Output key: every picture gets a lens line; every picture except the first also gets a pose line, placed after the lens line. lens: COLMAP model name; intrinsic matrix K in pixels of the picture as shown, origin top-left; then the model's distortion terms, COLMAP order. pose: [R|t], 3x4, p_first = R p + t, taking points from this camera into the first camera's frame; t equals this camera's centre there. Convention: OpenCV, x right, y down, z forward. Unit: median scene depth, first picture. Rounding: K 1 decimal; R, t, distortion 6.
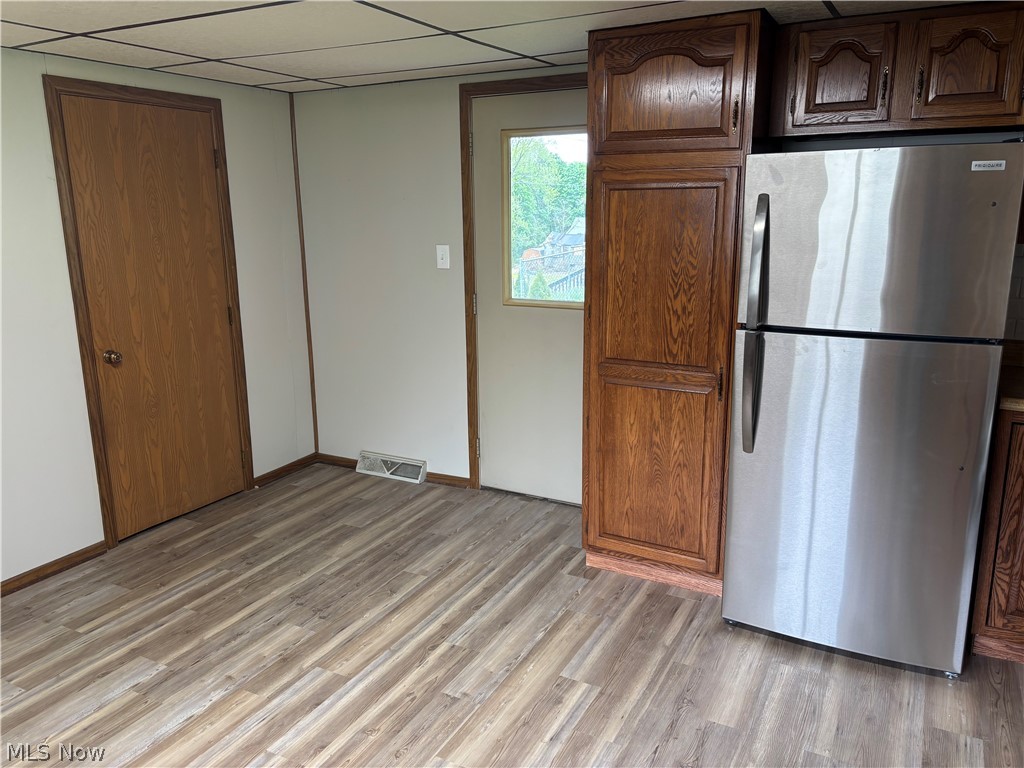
lens RADIAL K [[775.4, 0, 511.4], [0, 775.4, 372.8], [0, 0, 1]] dist [0.015648, 0.001902]
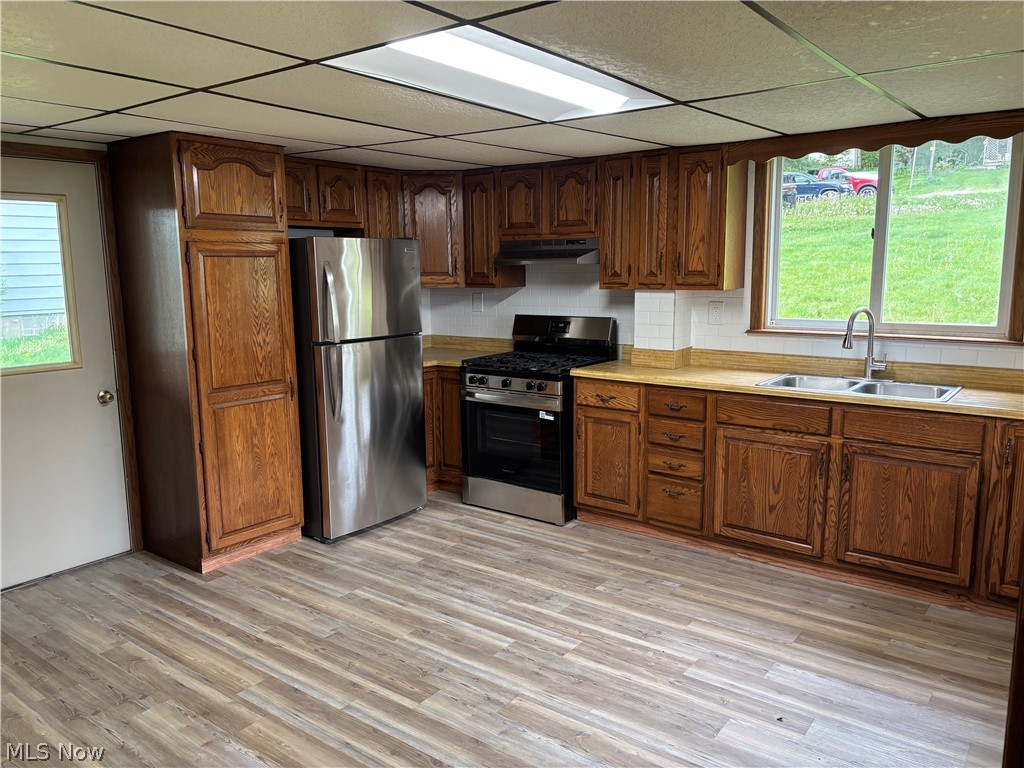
lens RADIAL K [[775.4, 0, 511.4], [0, 775.4, 372.8], [0, 0, 1]] dist [0.015648, 0.001902]
pose [[0.155126, -0.131168, 0.979148, -1.077008], [0.223417, 0.970125, 0.094563, -0.059054], [-0.962300, 0.204089, 0.179797, 0.327154]]
